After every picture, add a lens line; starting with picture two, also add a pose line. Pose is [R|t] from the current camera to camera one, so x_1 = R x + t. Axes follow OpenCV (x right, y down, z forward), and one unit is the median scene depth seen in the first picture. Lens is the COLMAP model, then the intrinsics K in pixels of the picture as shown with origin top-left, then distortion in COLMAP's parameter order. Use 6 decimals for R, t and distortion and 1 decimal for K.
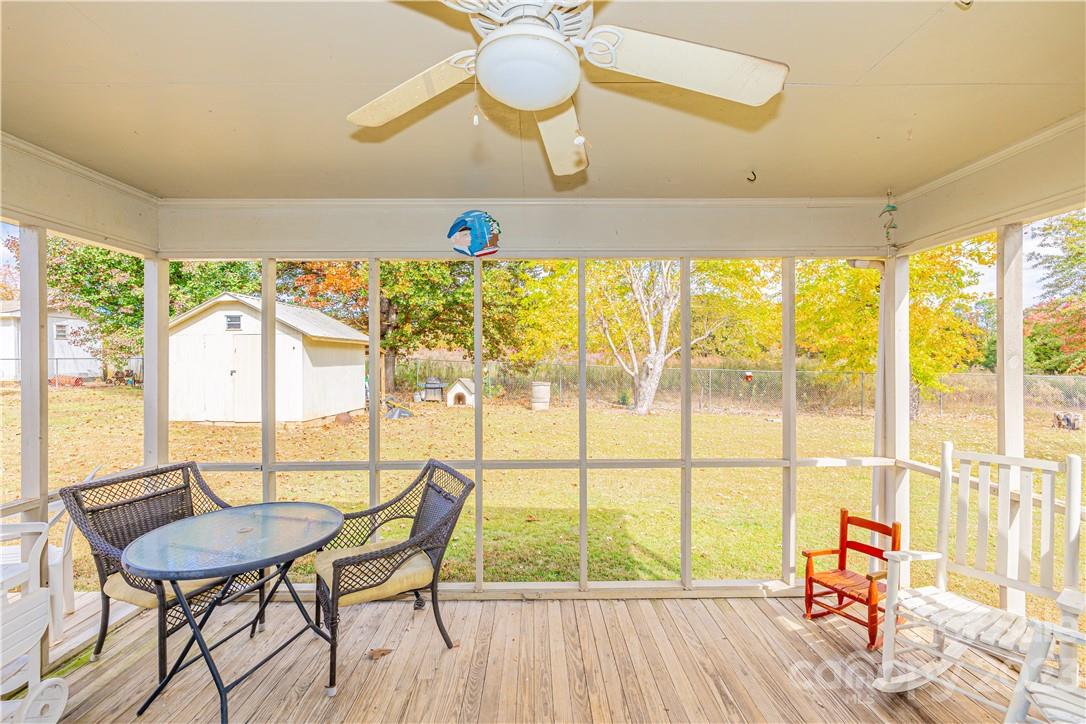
lens RADIAL K [[478.3, 0, 537.8], [0, 478.3, 359.5], [0, 0, 1]] dist [0.007673, -0.000145]
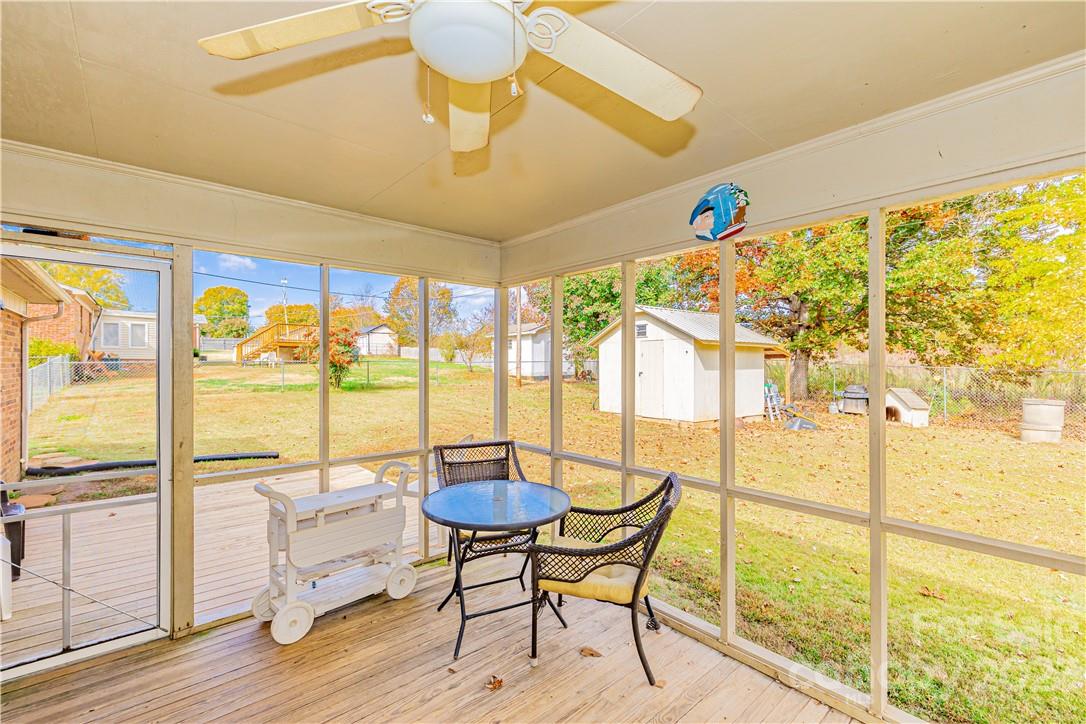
lens RADIAL K [[478.3, 0, 538.5], [0, 478.3, 363.0], [0, 0, 1]] dist [0.007673, -0.000145]
pose [[0.635928, 0.004496, -0.771735, 0.316168], [-0.004761, 0.999987, 0.001902, -0.000186], [0.771734, 0.002464, 0.635941, 0.224172]]
